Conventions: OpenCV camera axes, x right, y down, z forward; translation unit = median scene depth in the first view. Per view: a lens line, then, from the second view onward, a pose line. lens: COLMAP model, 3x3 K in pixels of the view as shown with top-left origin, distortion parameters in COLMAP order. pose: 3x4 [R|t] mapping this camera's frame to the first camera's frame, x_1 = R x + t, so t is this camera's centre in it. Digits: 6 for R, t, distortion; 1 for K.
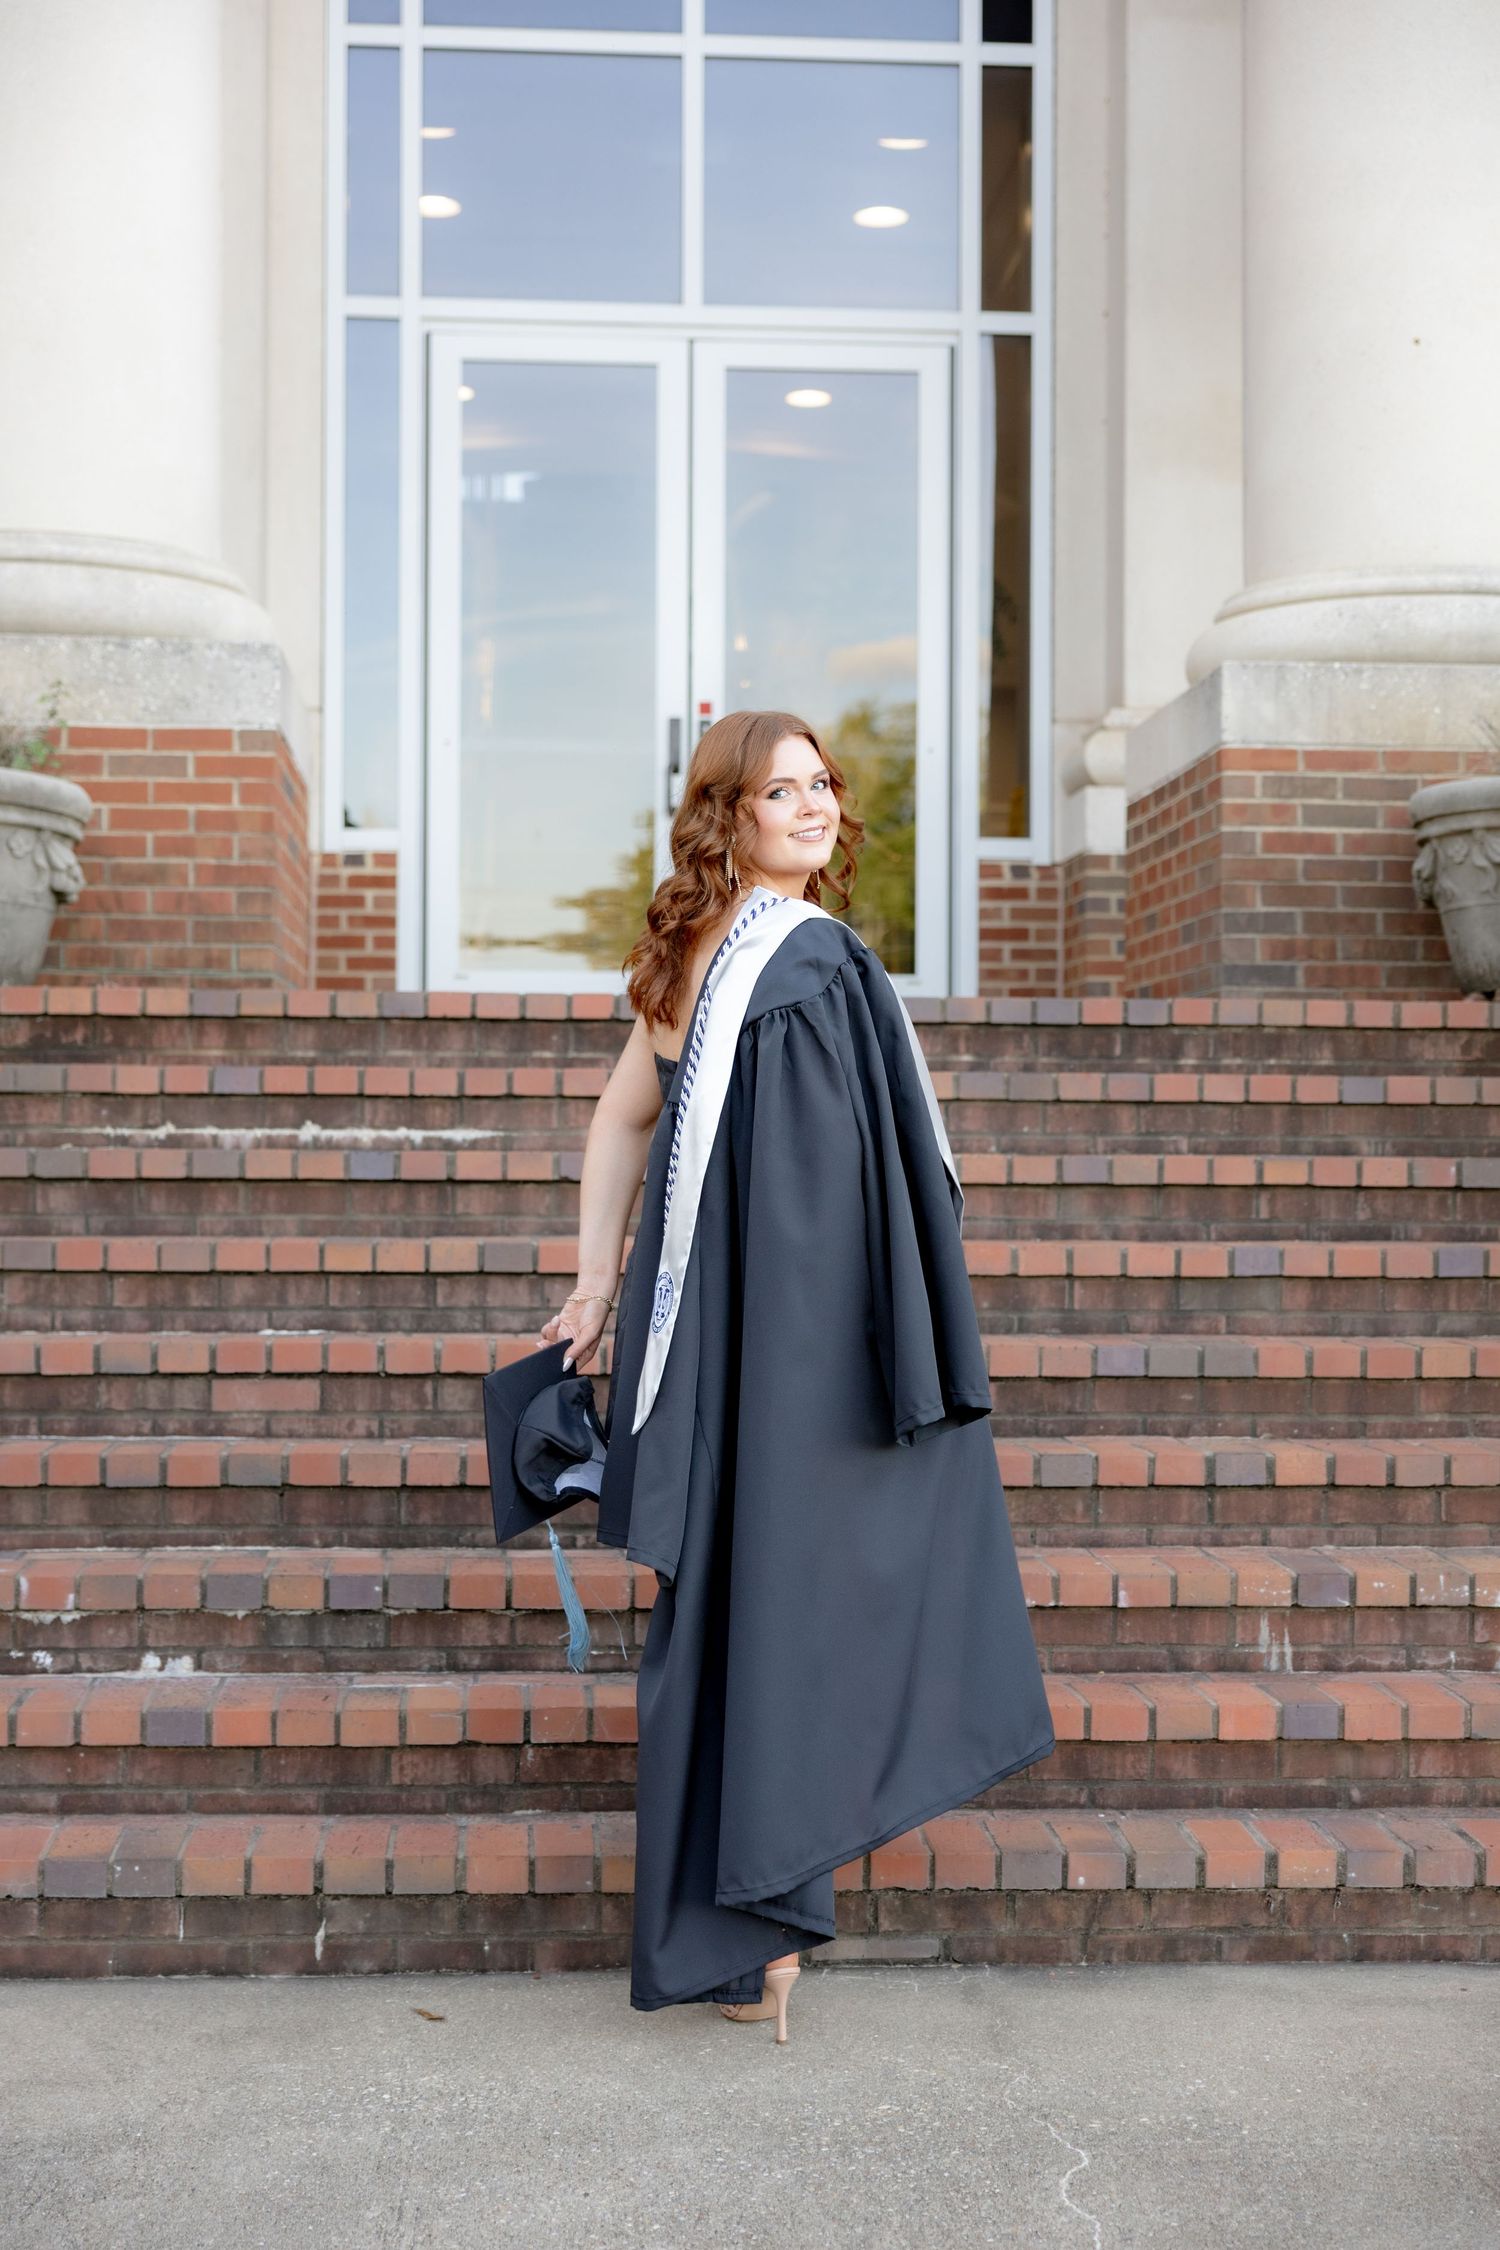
lens RADIAL K [[3383.9, 0, 754.4], [0, 3383.9, 1120.7], [0, 0, 1]] dist [0.031357, -0.002766]
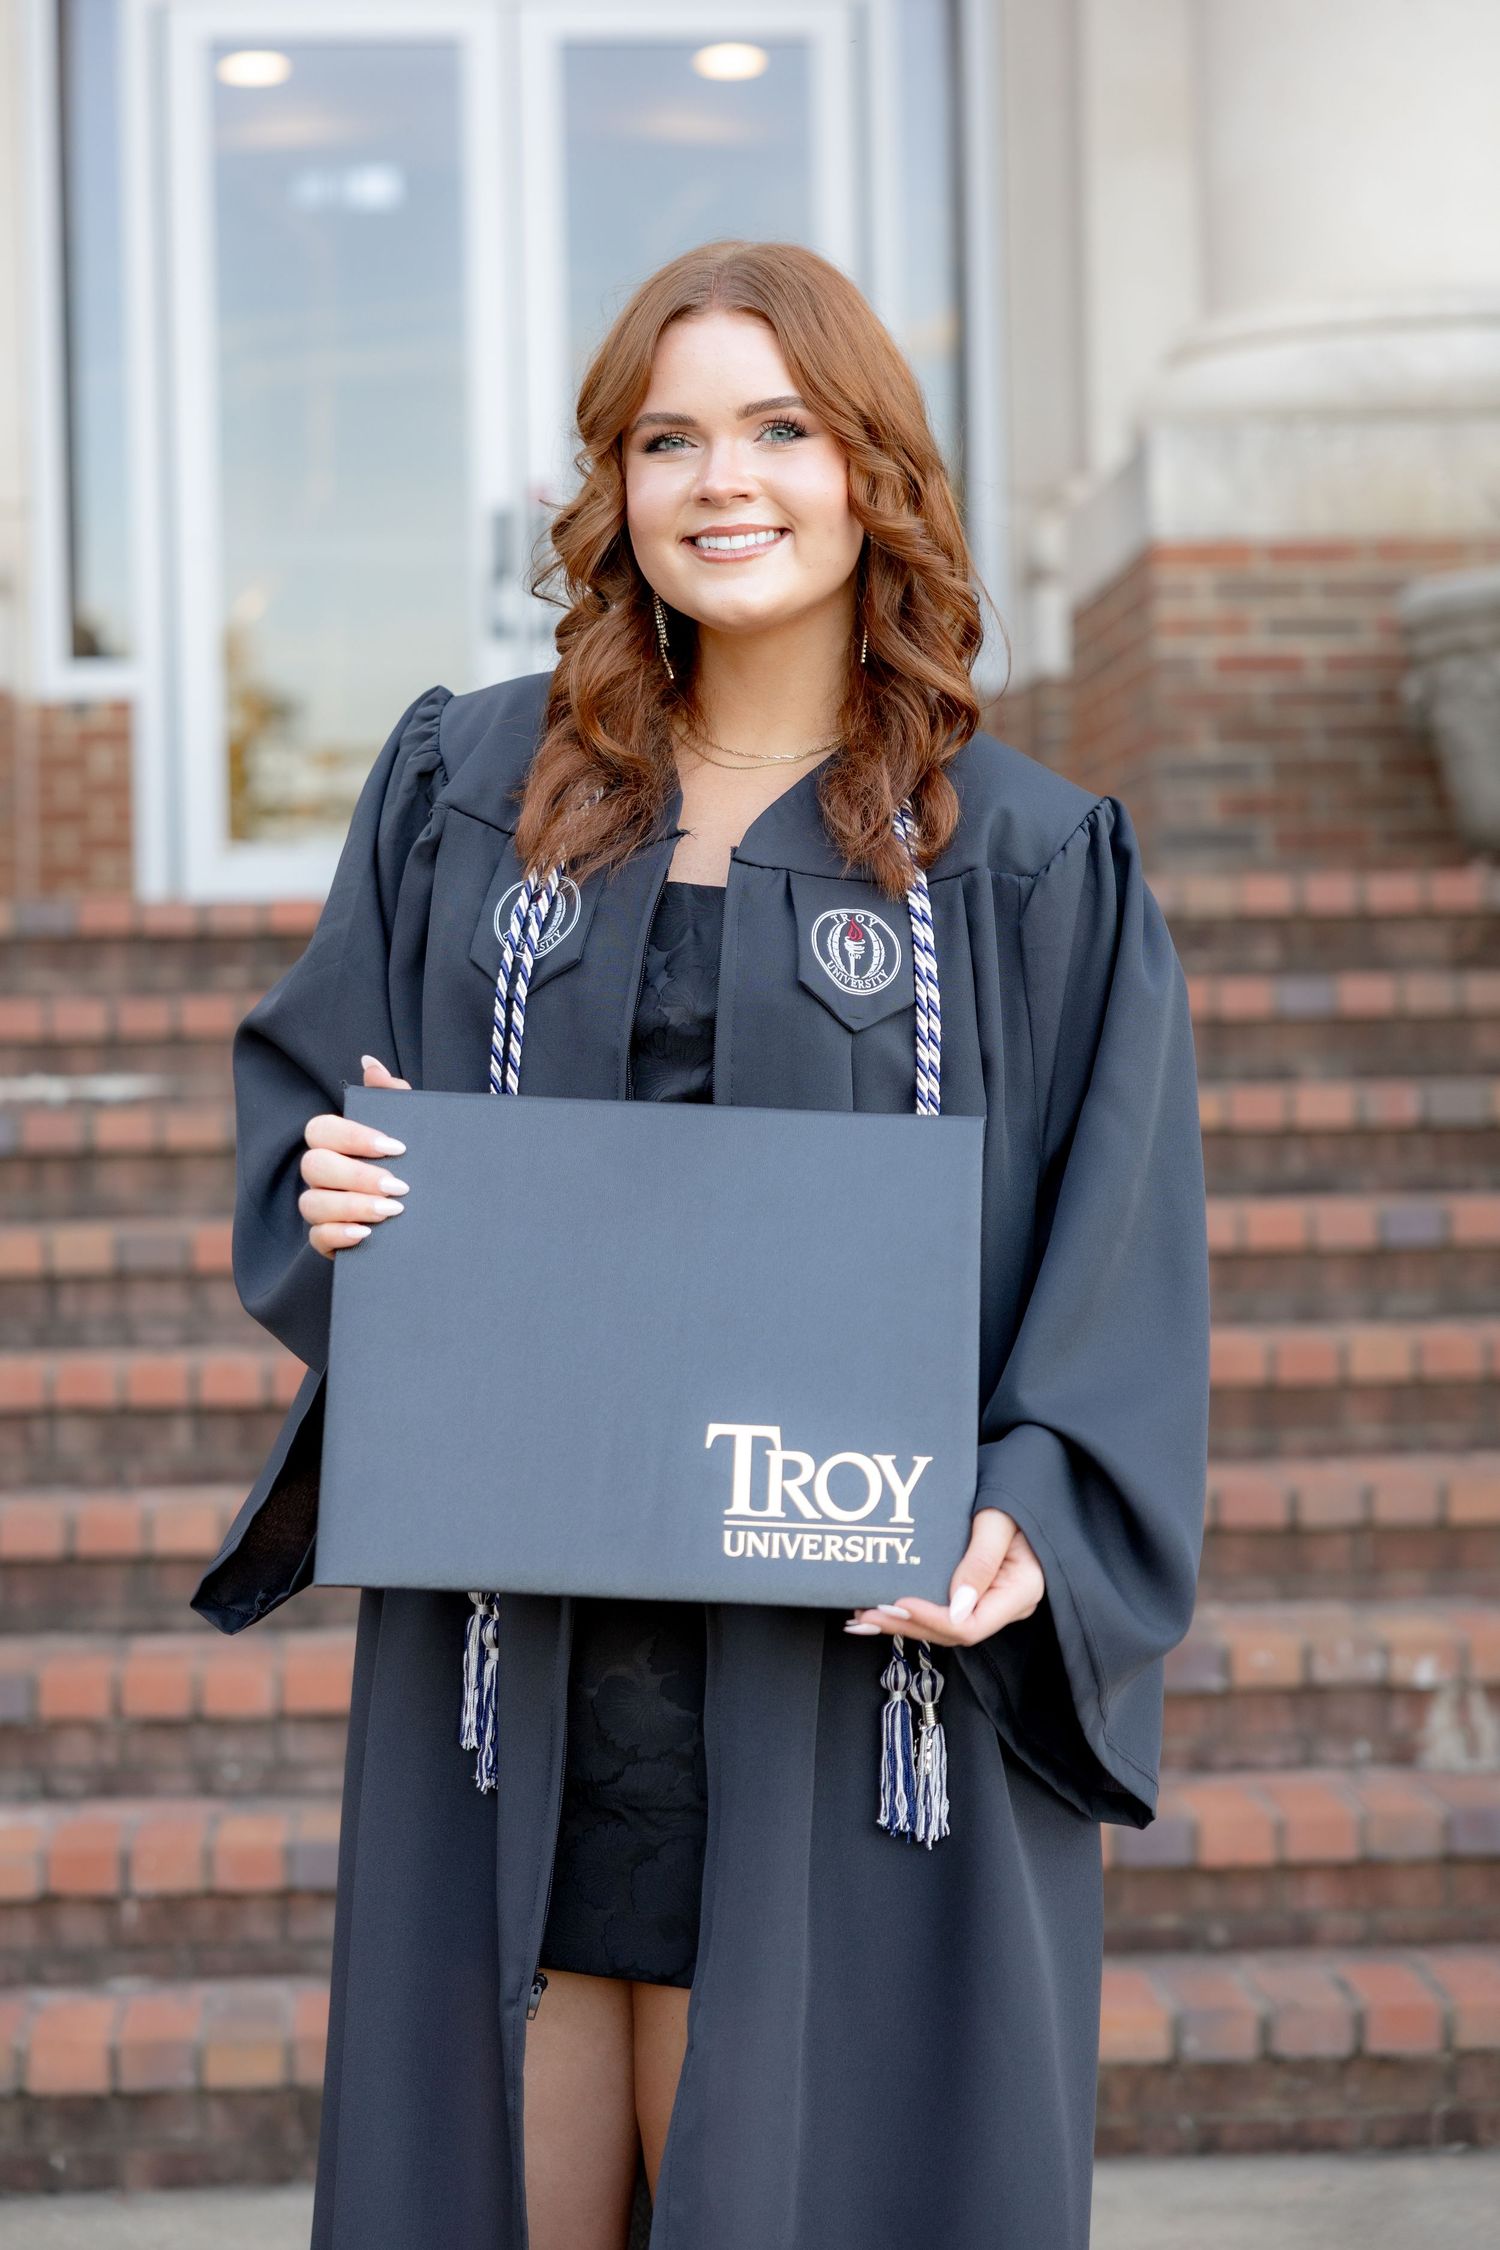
lens RADIAL K [[4514.3, 0, 696.1], [0, 4514.3, 1123.6], [0, 0, 1]] dist [0.044495, 0.020590]
pose [[0.999345, -0.026047, -0.025115, 0.071490], [0.026658, 0.999349, 0.024300, -0.009373], [0.024465, -0.024953, 0.999389, -0.012832]]
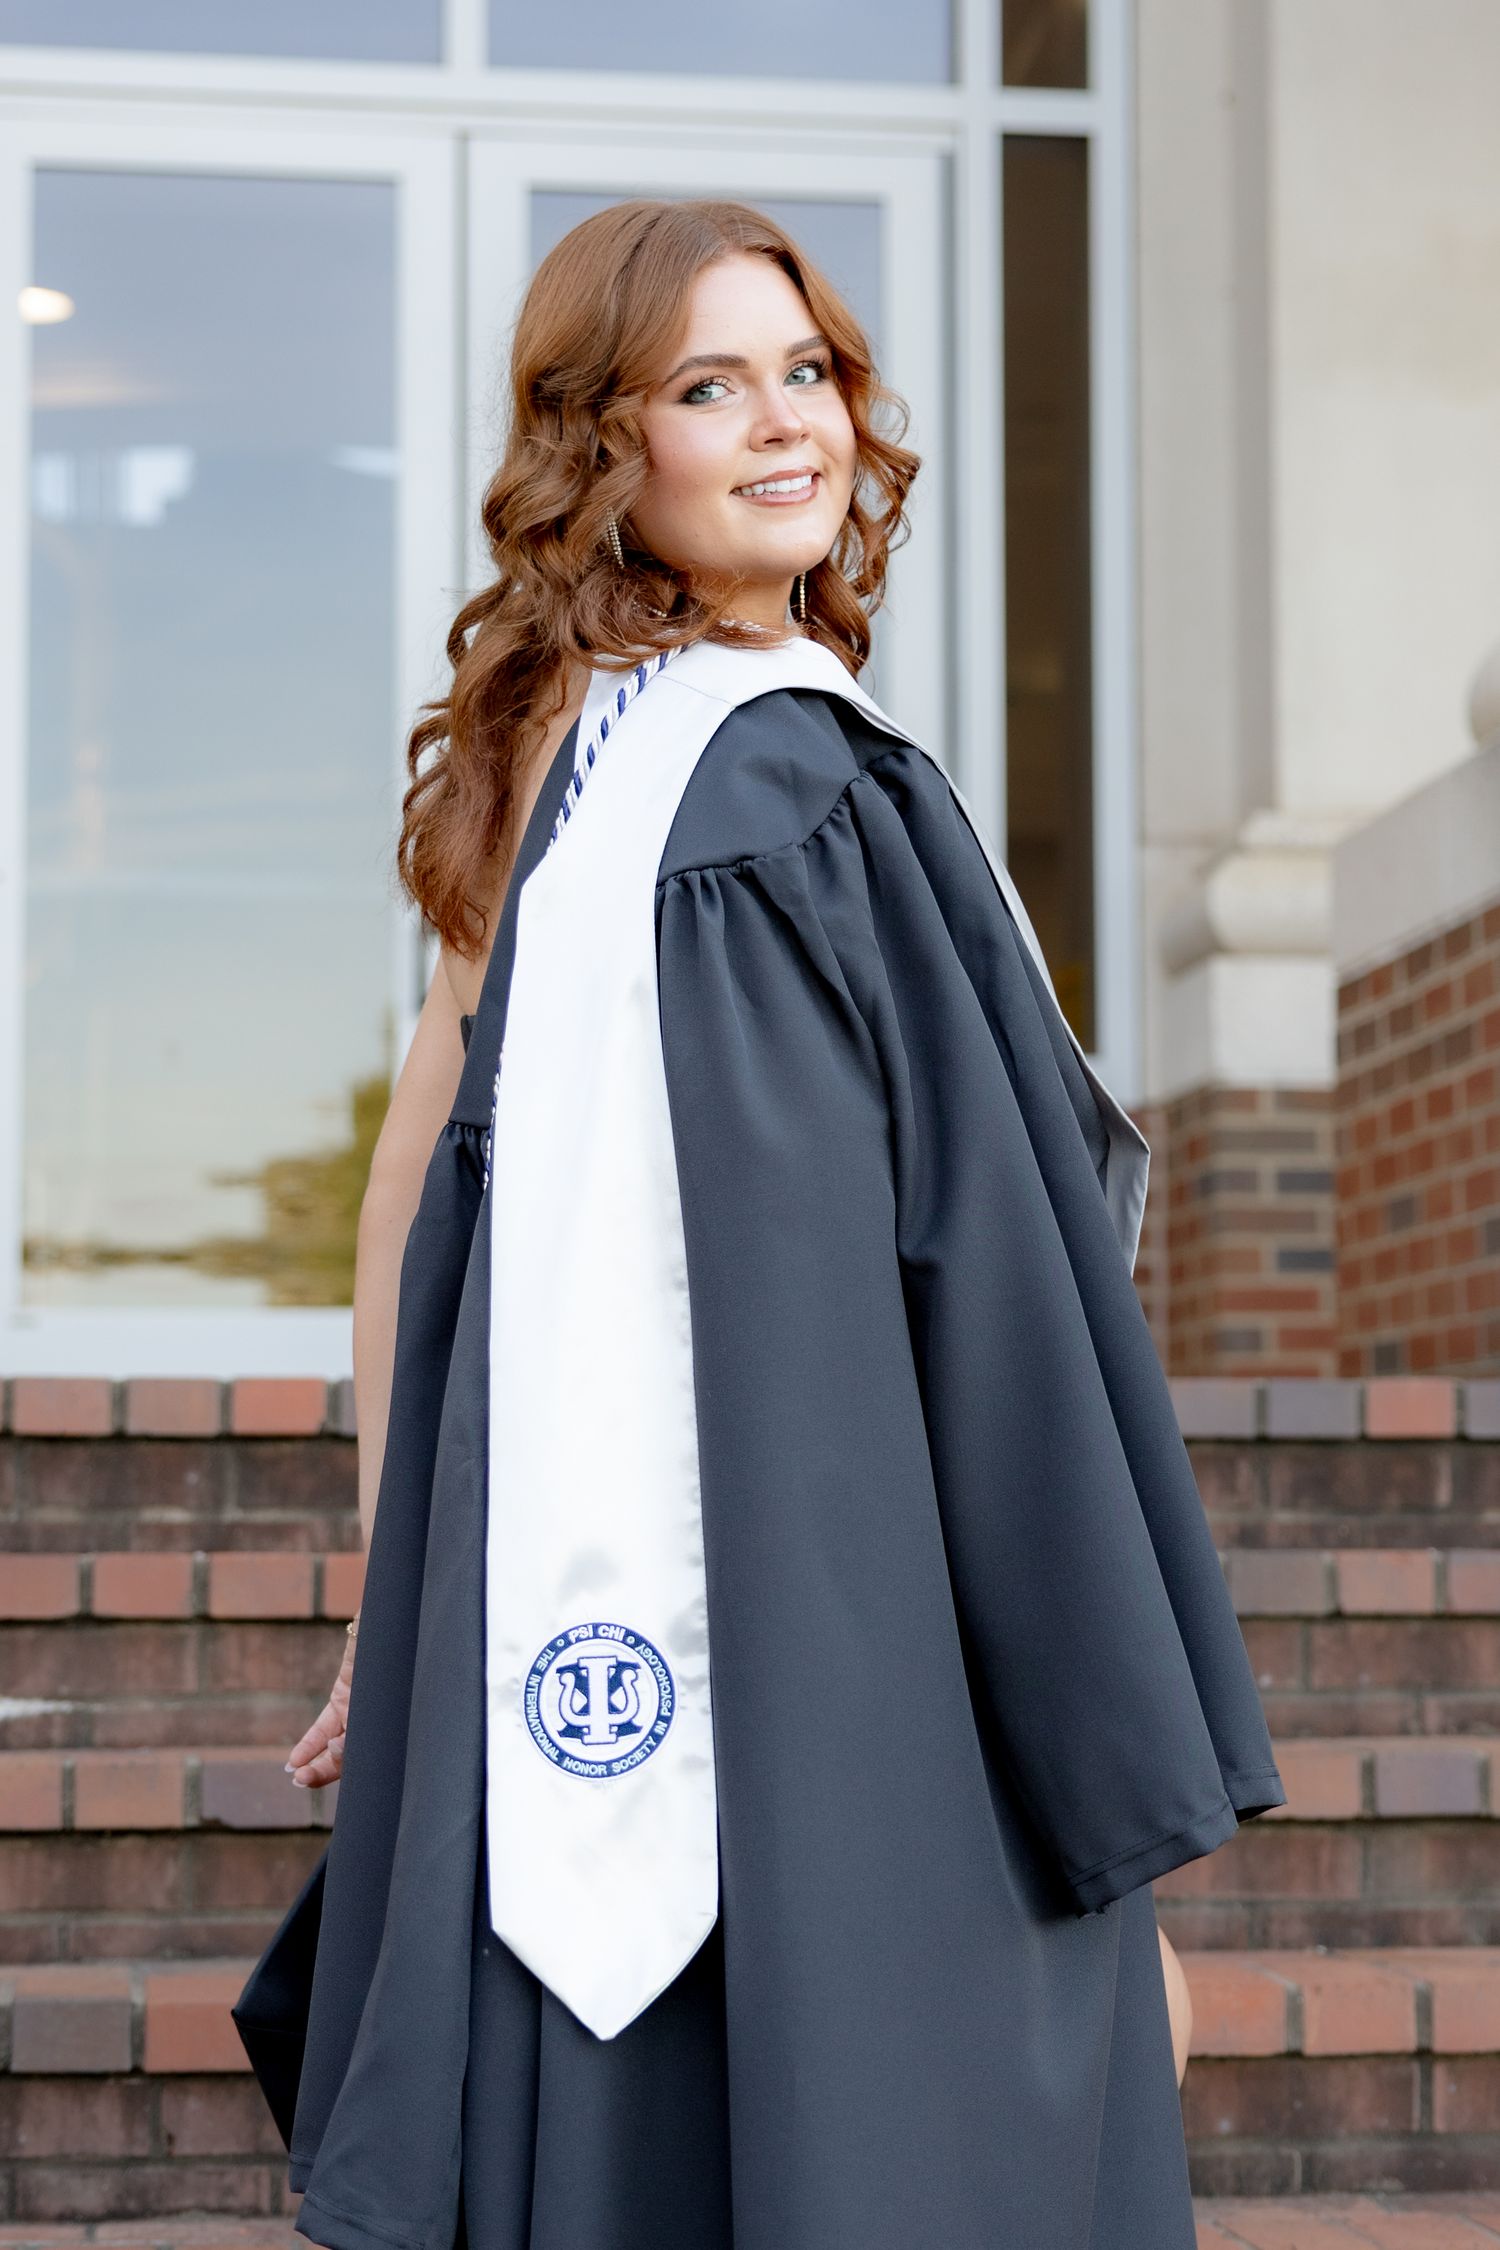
lens RADIAL K [[5057.2, 0, 898.5], [0, 5057.2, 1199.5], [0, 0, 1]] dist [0.006724, 0.037865]
pose [[0.997175, -0.003294, 0.075035, -0.017747], [0.007928, 0.998073, -0.061540, -0.020743], [-0.074688, 0.061961, 0.995280, 0.357670]]
